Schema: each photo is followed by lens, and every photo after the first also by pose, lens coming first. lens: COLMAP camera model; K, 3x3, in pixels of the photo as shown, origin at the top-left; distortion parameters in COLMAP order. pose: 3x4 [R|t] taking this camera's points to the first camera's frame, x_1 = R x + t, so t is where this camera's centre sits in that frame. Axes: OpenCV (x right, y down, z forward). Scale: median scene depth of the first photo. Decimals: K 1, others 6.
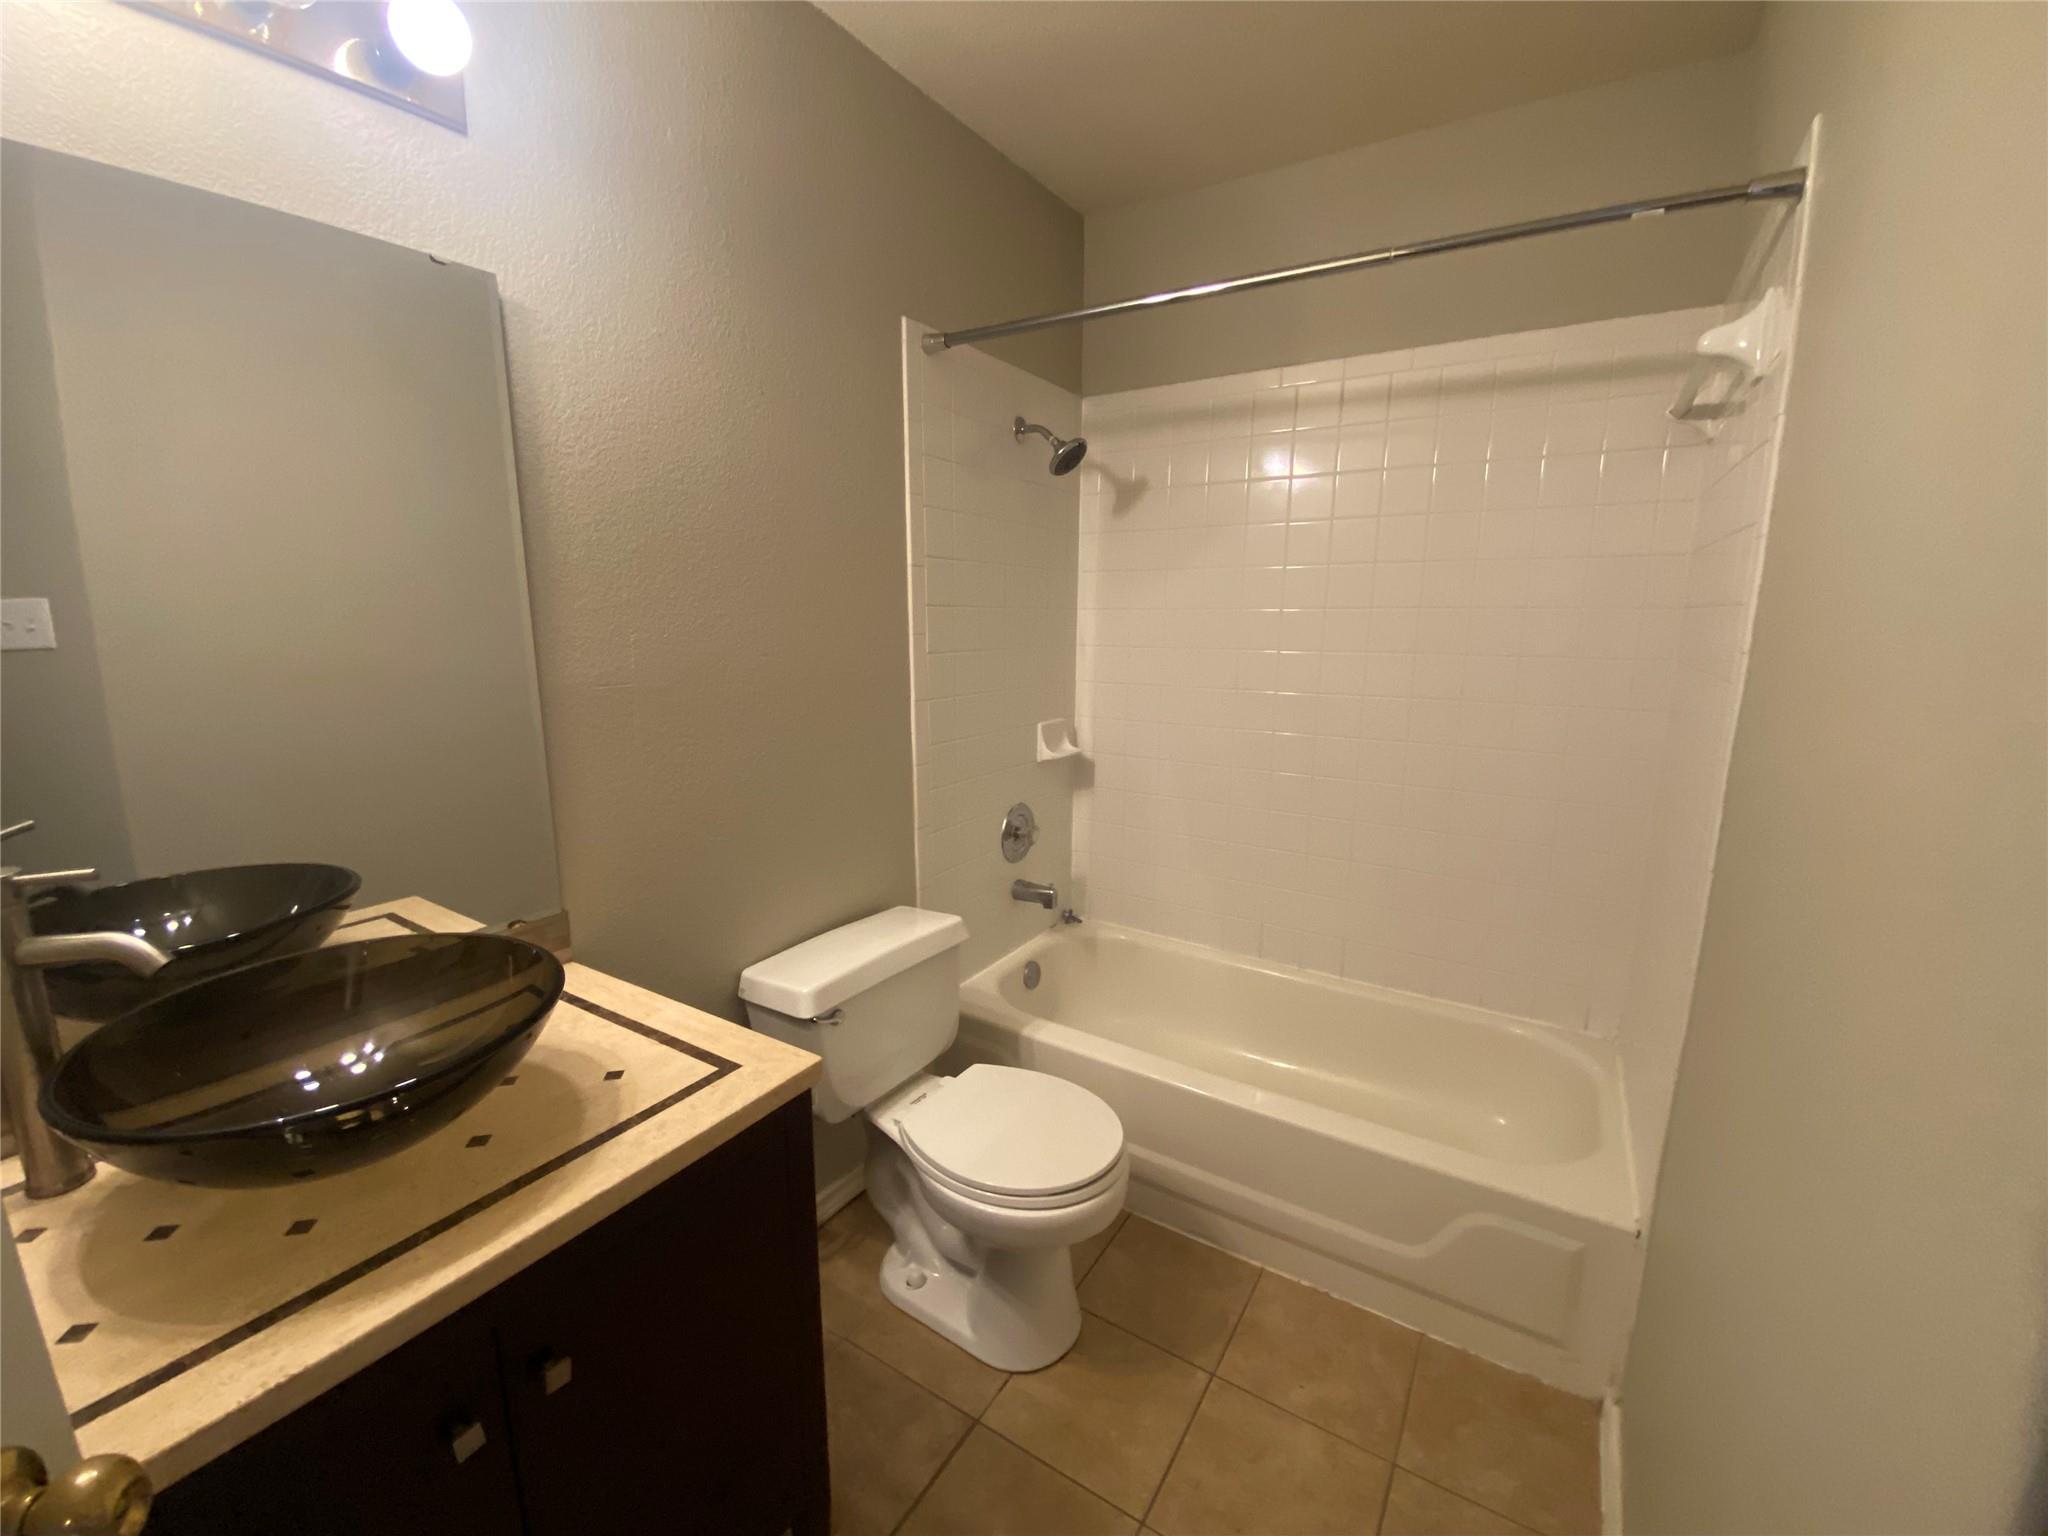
lens RADIAL K [[832.1, 0, 1024.0], [0, 832.1, 768.0], [0, 0, 1]] dist [0.035747, -0.031138]
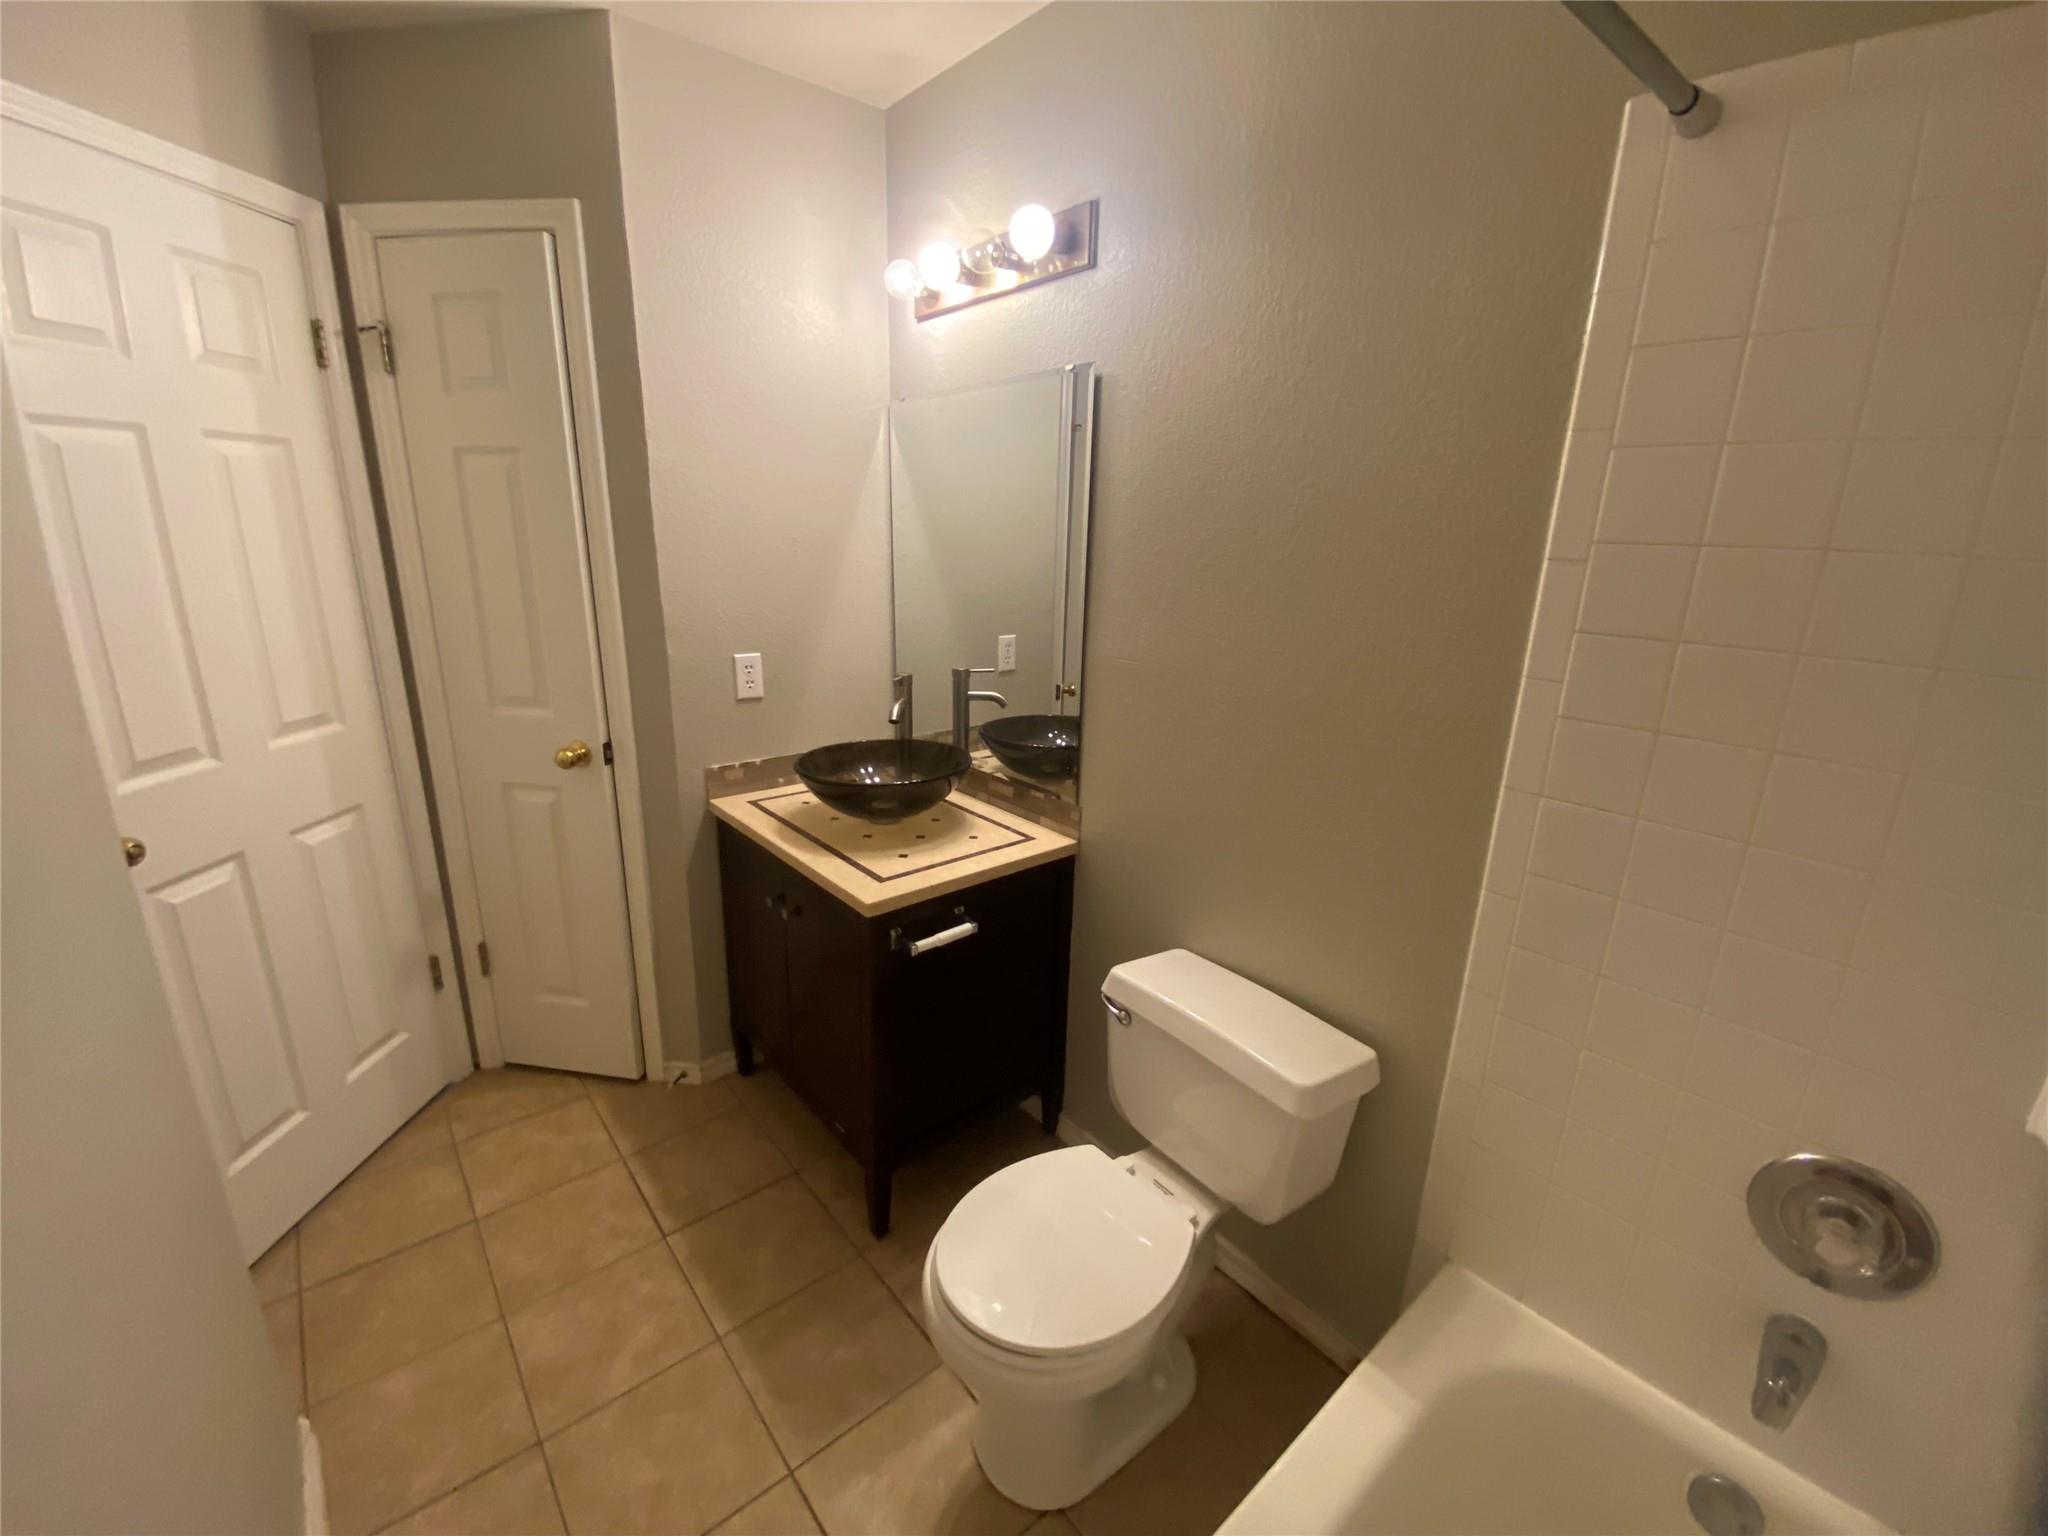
lens RADIAL K [[832.1, 0, 1024.0], [0, 832.1, 768.0], [0, 0, 1]] dist [0.035747, -0.031138]
pose [[-0.266995, 0.266361, -0.926156, 1.002685], [-0.220396, 0.918697, 0.327753, -0.425146], [0.938157, 0.291629, -0.186583, 1.512611]]
